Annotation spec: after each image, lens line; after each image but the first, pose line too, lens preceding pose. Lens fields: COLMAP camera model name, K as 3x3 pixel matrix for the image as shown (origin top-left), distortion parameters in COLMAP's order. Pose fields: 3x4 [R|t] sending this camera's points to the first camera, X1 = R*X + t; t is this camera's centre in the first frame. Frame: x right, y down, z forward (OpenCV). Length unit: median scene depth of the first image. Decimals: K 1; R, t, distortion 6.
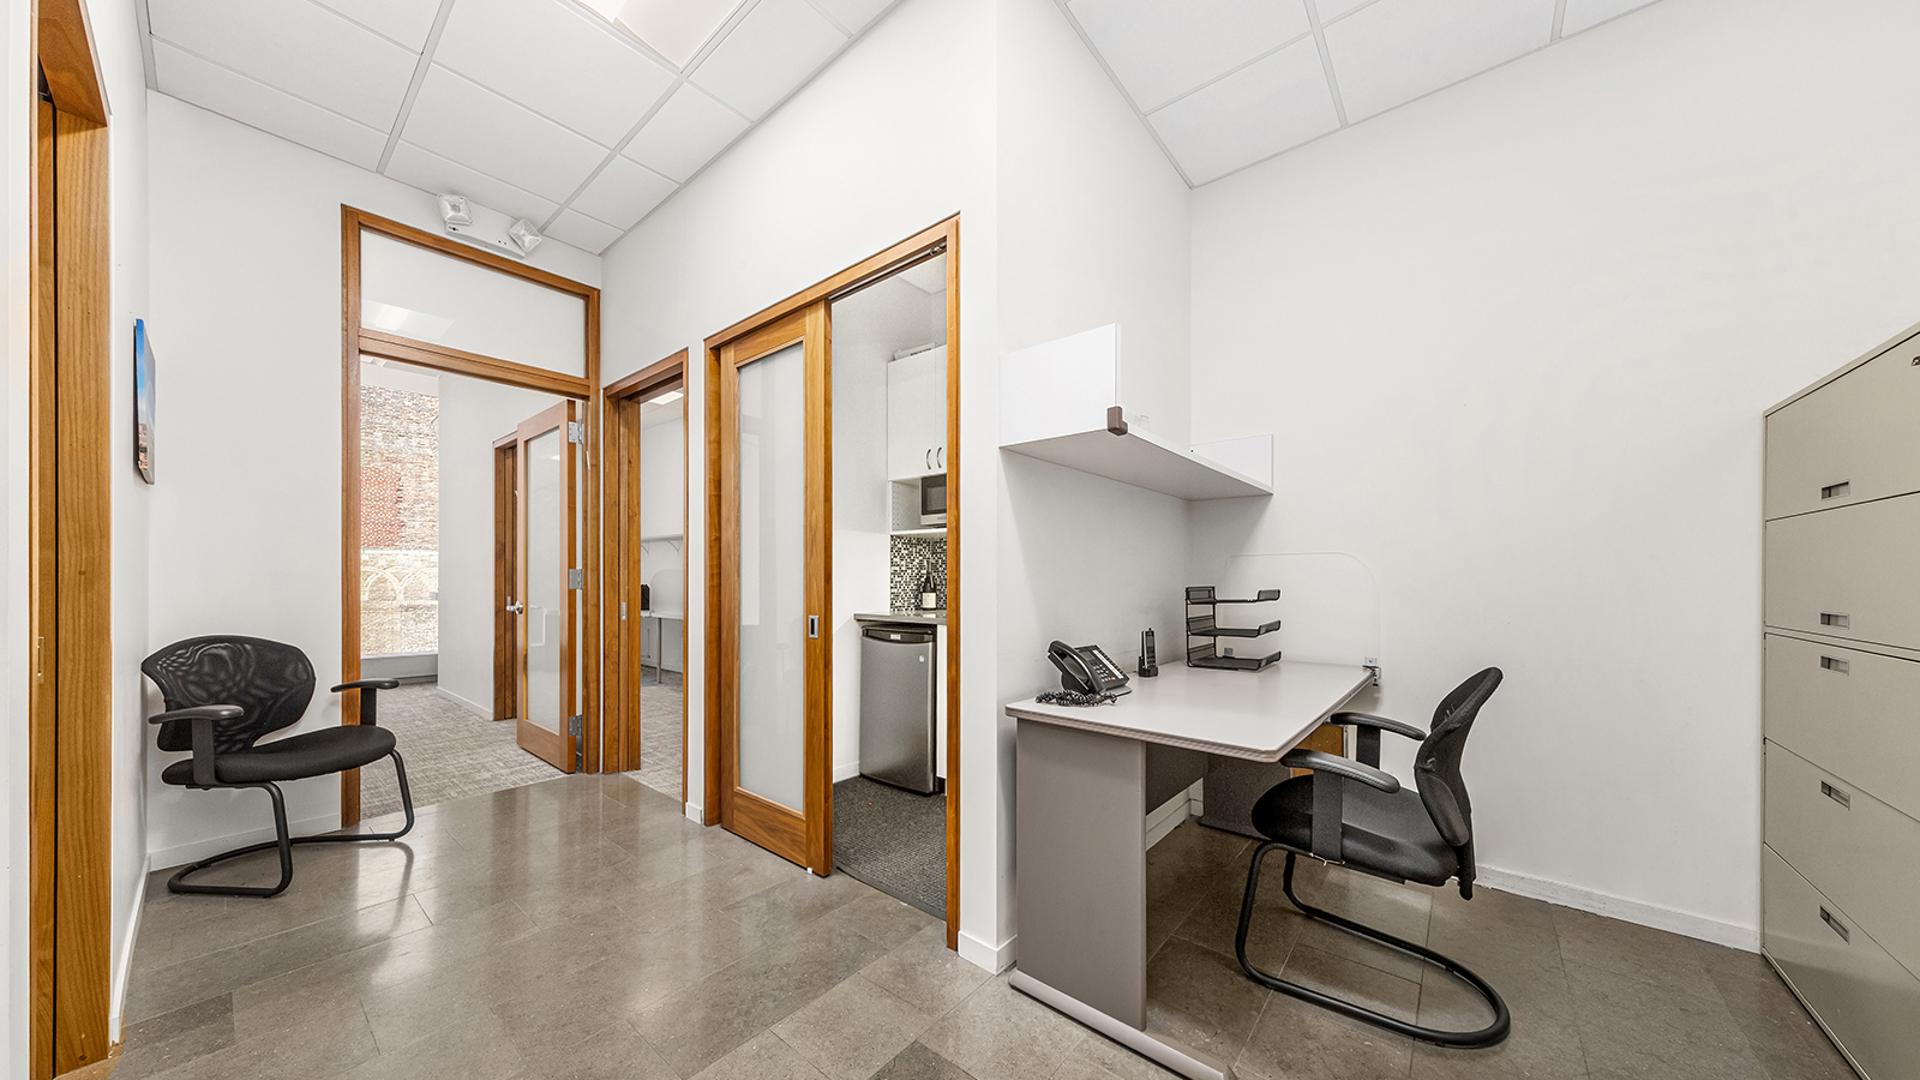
lens RADIAL K [[614.6, 0, 965.3], [0, 614.6, 587.0], [0, 0, 1]] dist [-0.000569, 0.000045]
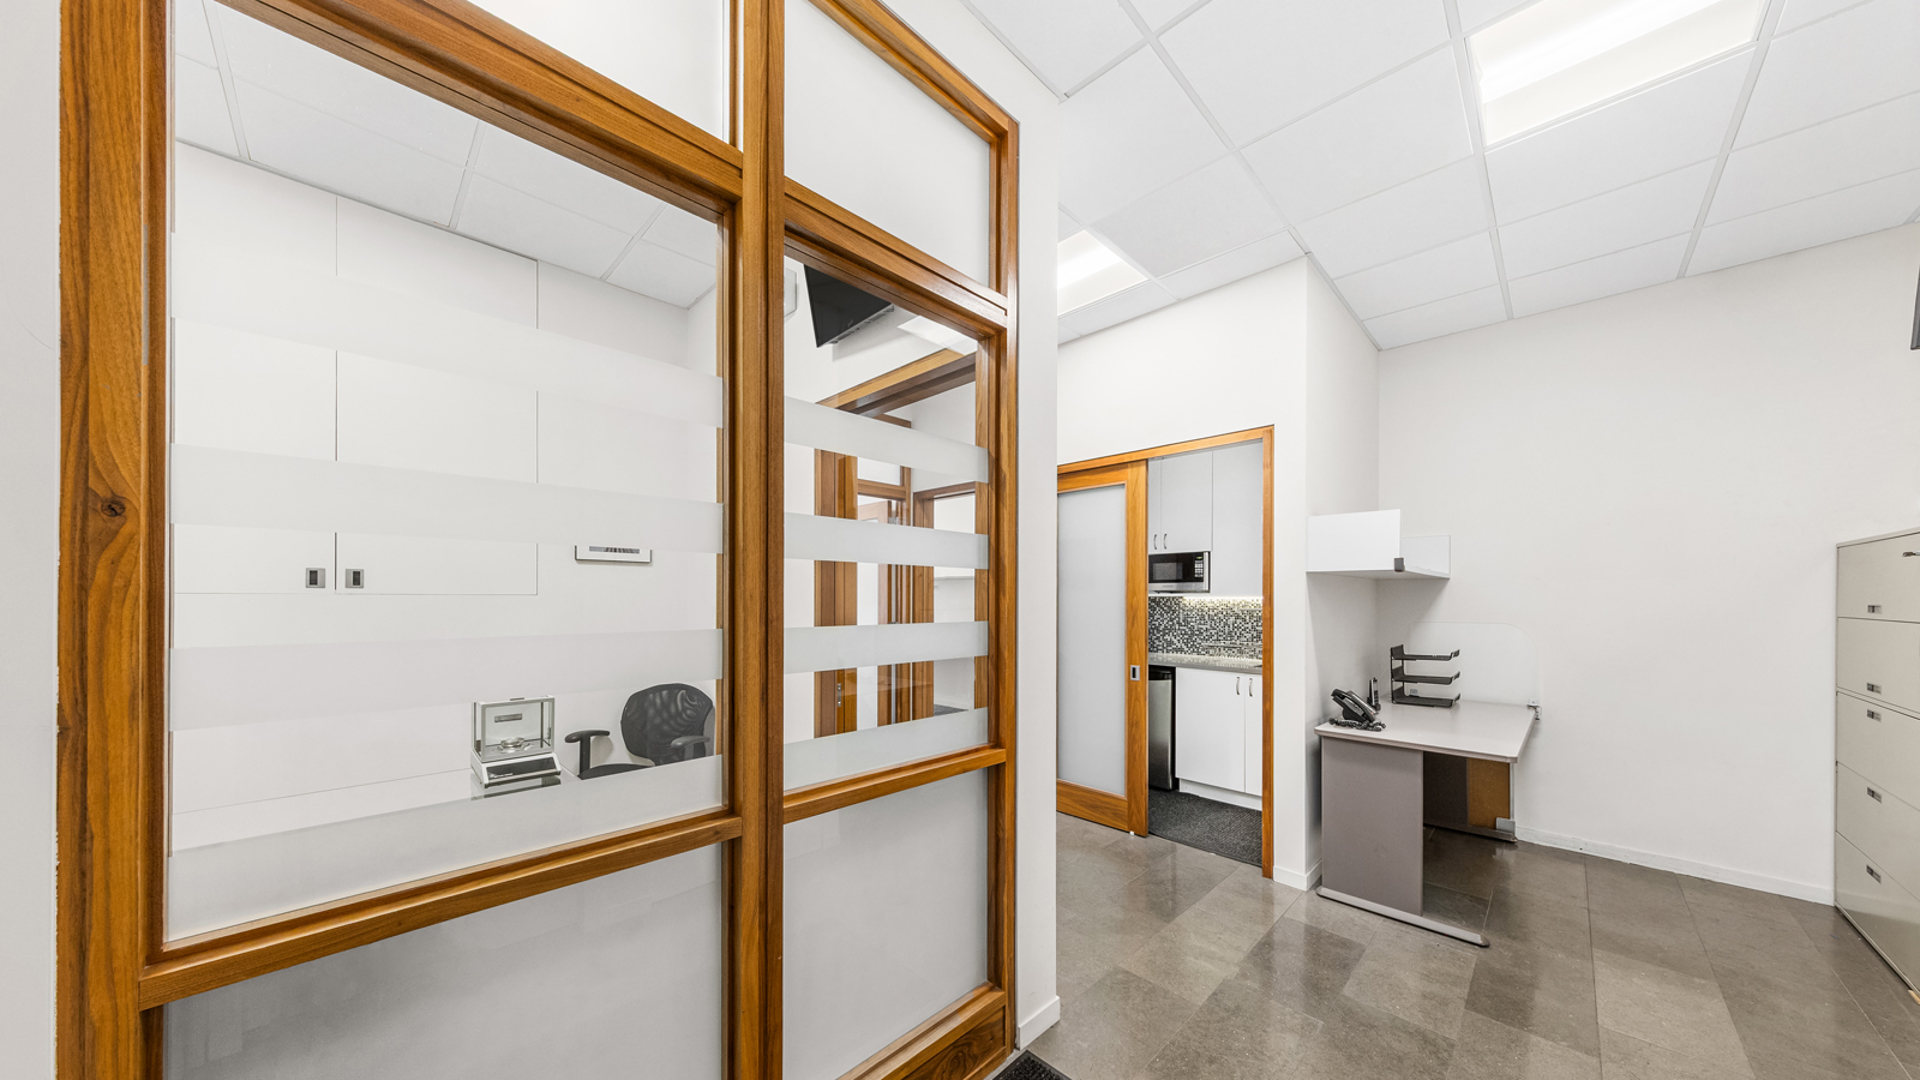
lens RADIAL K [[602.9, 0, 954.0], [0, 602.9, 605.5], [0, 0, 1]] dist [-0.000186, -0.000086]
pose [[0.994951, 0.004116, -0.100273, -0.612476], [-0.004430, 0.999986, -0.002904, -0.108229], [0.100259, 0.003334, 0.994956, -0.598128]]
